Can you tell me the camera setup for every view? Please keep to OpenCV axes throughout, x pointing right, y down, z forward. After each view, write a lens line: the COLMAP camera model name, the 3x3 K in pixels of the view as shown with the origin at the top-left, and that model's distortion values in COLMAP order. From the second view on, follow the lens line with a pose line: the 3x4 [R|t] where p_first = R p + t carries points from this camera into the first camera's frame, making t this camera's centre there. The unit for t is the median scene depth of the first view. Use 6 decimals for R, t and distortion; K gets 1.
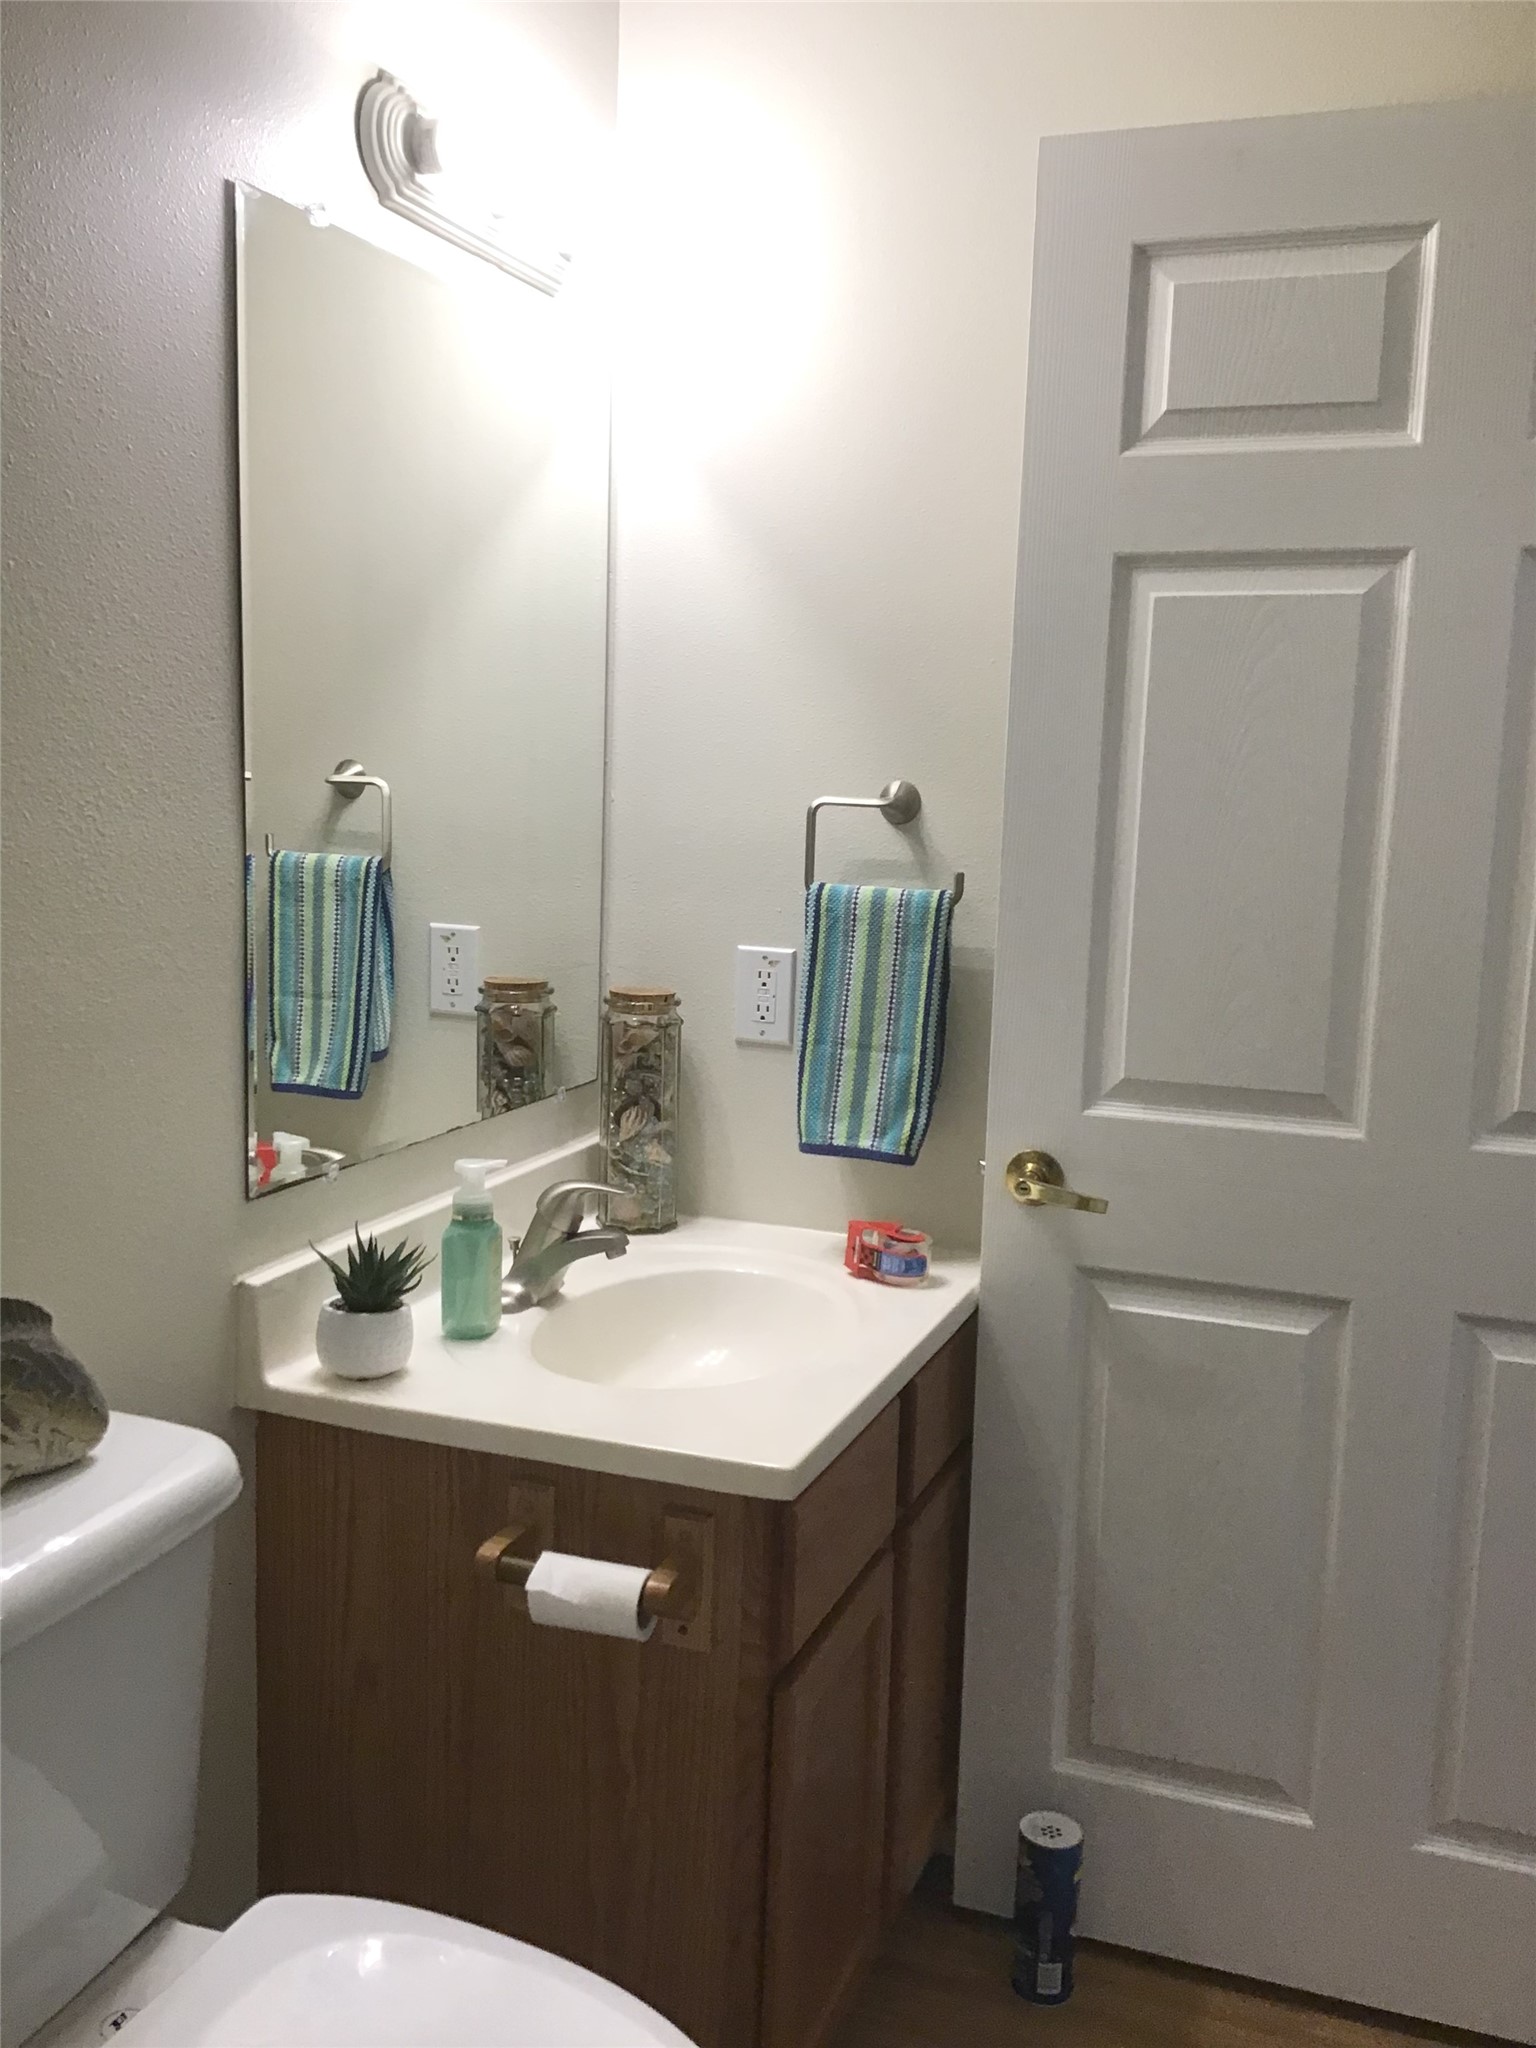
lens RADIAL K [[1820.8, 0, 767.4], [0, 1820.8, 1023.5], [0, 0, 1]] dist [-0.013078, -0.029016]
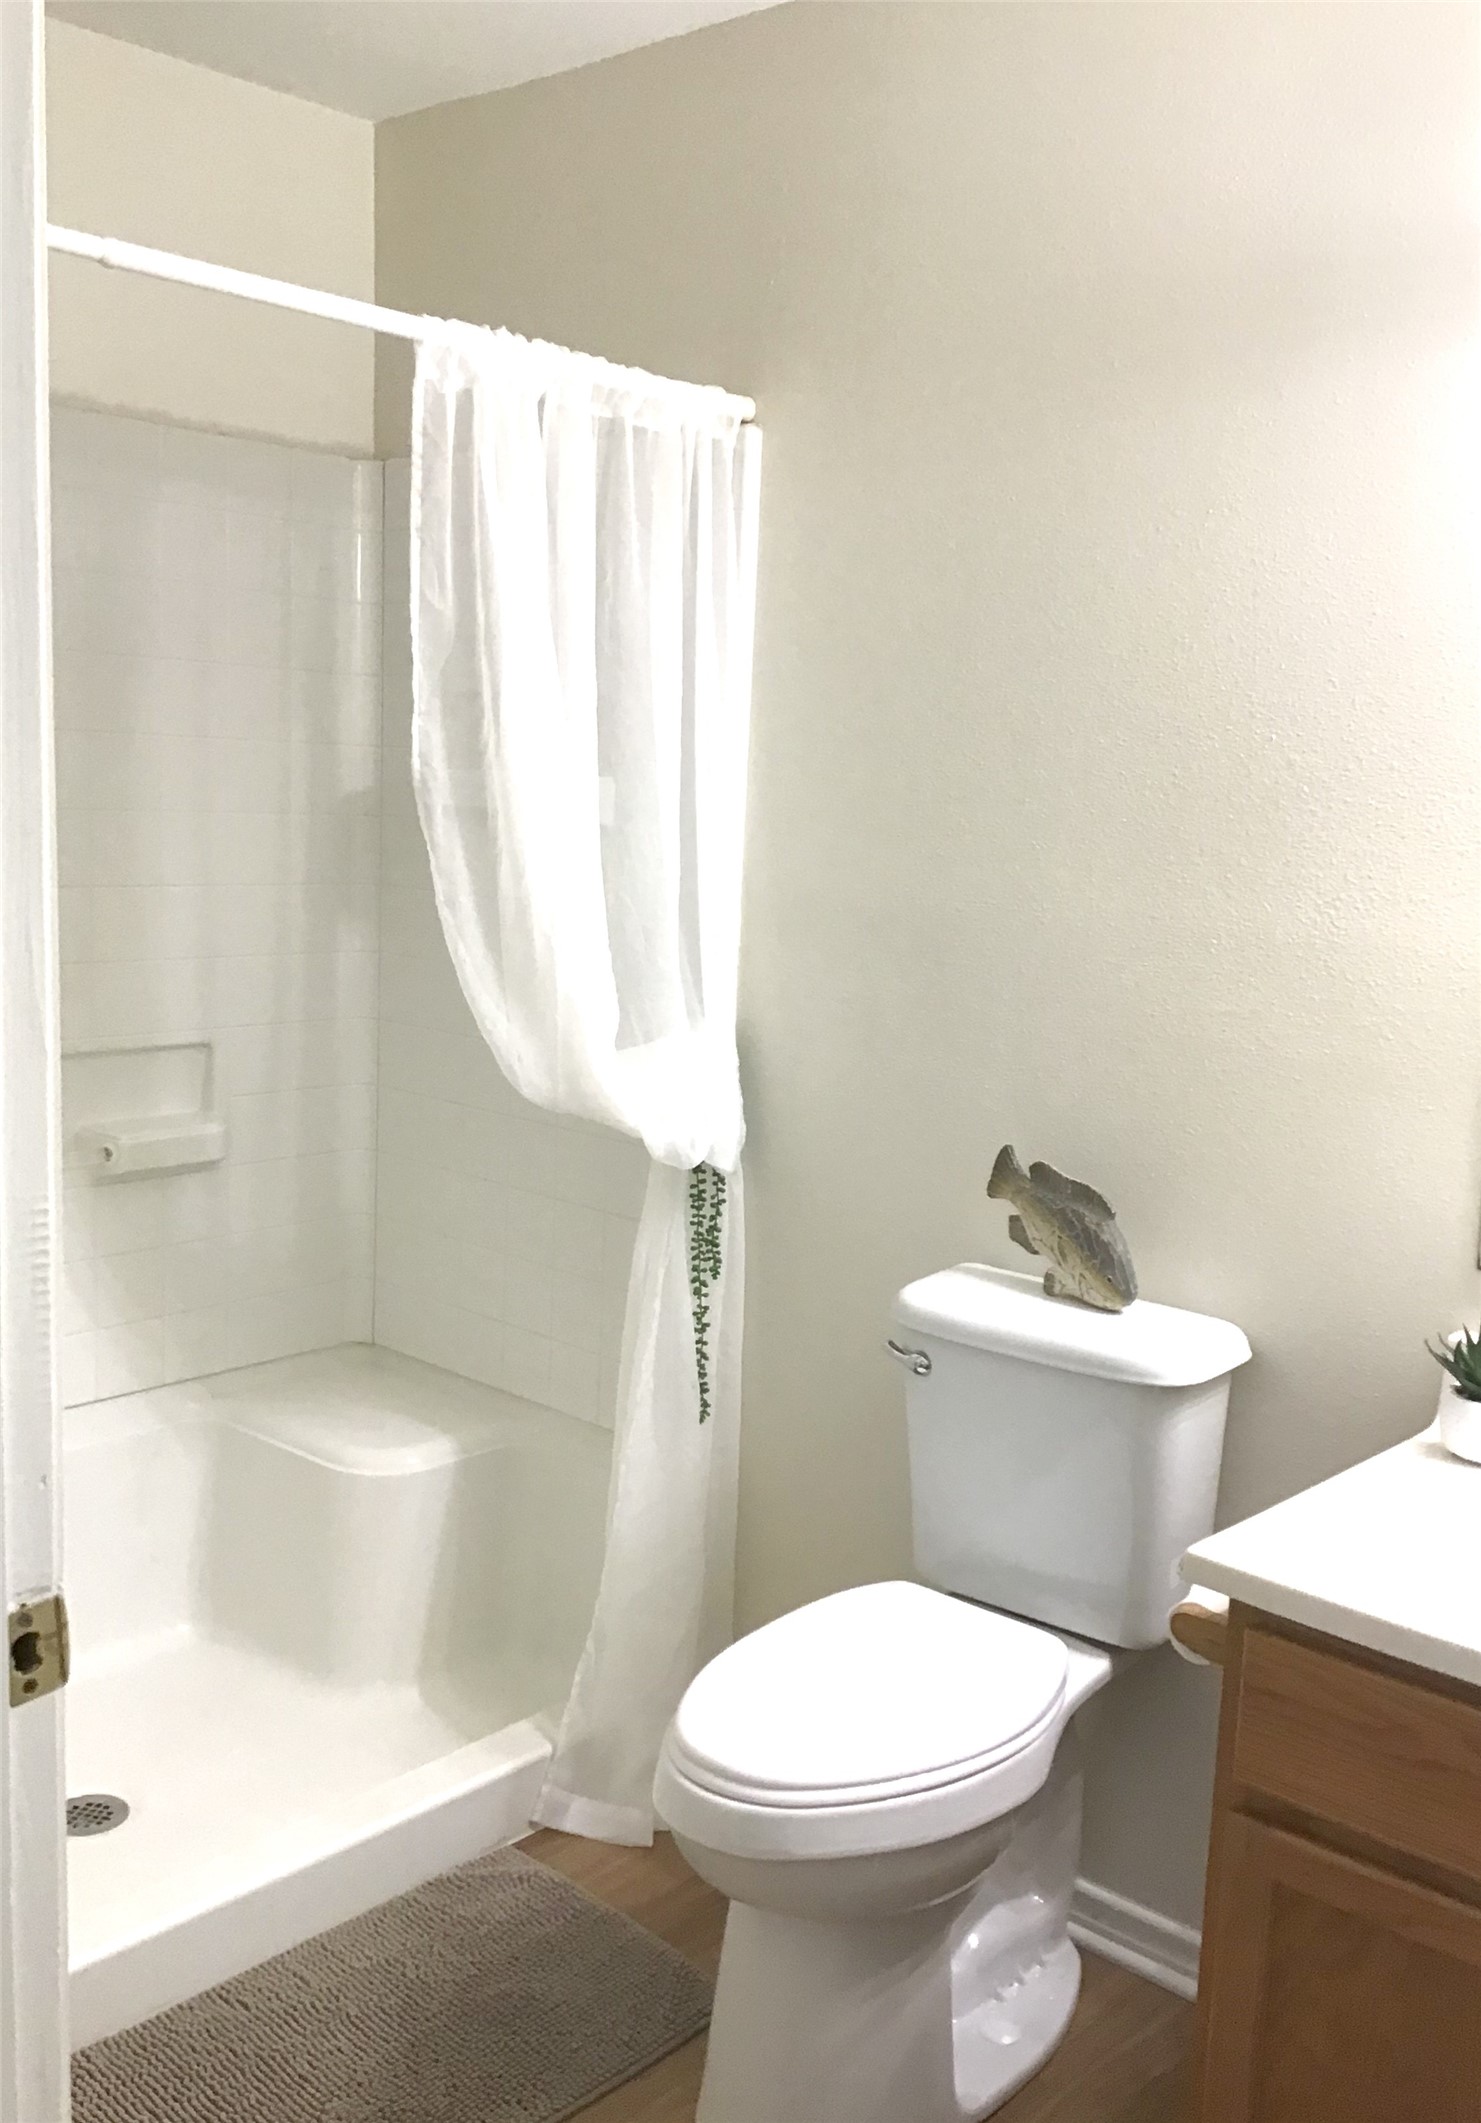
lens RADIAL K [[1986.8, 0, 741.7], [0, 1986.8, 1062.0], [0, 0, 1]] dist [-0.014795, 0.000000]
pose [[-0.375334, 0.087213, -0.922777, 1.261920], [-0.167799, 0.972720, 0.160184, -0.182364], [0.911574, 0.214964, -0.350461, 1.228945]]
